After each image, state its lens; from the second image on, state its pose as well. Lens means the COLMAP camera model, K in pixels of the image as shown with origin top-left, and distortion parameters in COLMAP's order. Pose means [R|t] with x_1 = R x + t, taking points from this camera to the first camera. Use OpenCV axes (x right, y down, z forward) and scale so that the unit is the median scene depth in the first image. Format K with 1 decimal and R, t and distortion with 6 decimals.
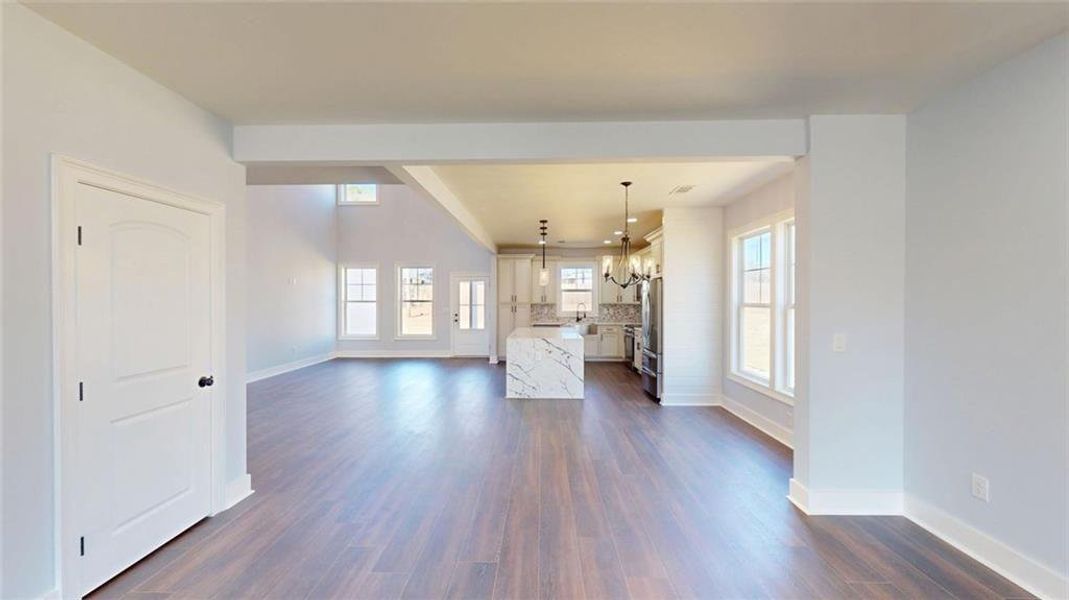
lens RADIAL K [[396.9, 0, 533.7], [0, 396.9, 300.5], [0, 0, 1]] dist [-0.000874, -0.000211]
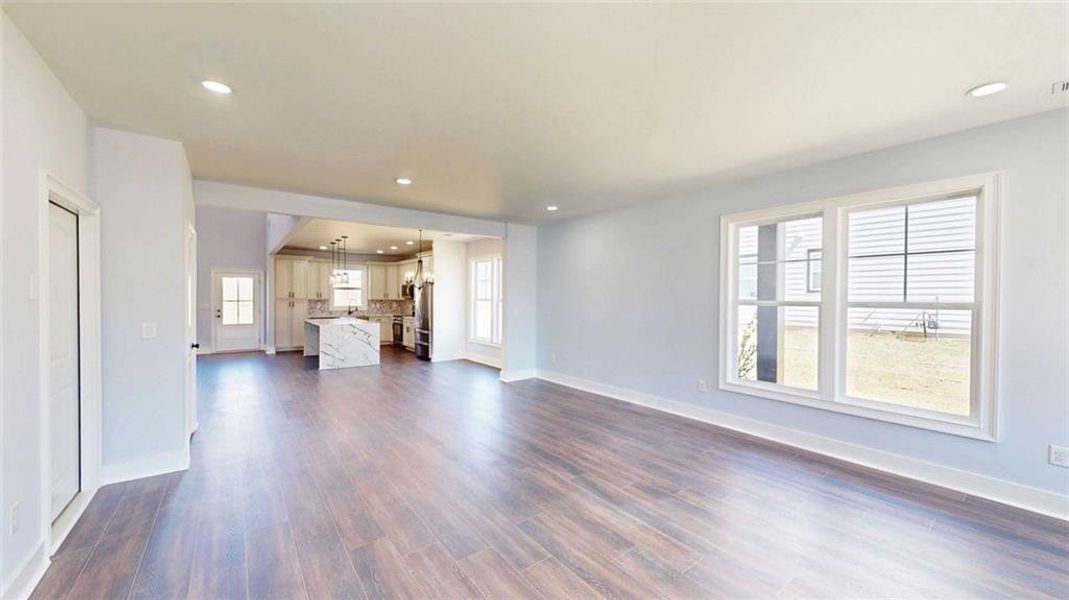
lens RADIAL K [[396.9, 0, 536.2], [0, 396.9, 301.8], [0, 0, 1]] dist [-0.000874, -0.000211]
pose [[0.782140, -0.003009, 0.623096, -0.219034], [-0.003257, 0.999955, 0.008917, 0.002675], [-0.623095, -0.009004, 0.782095, -0.325954]]
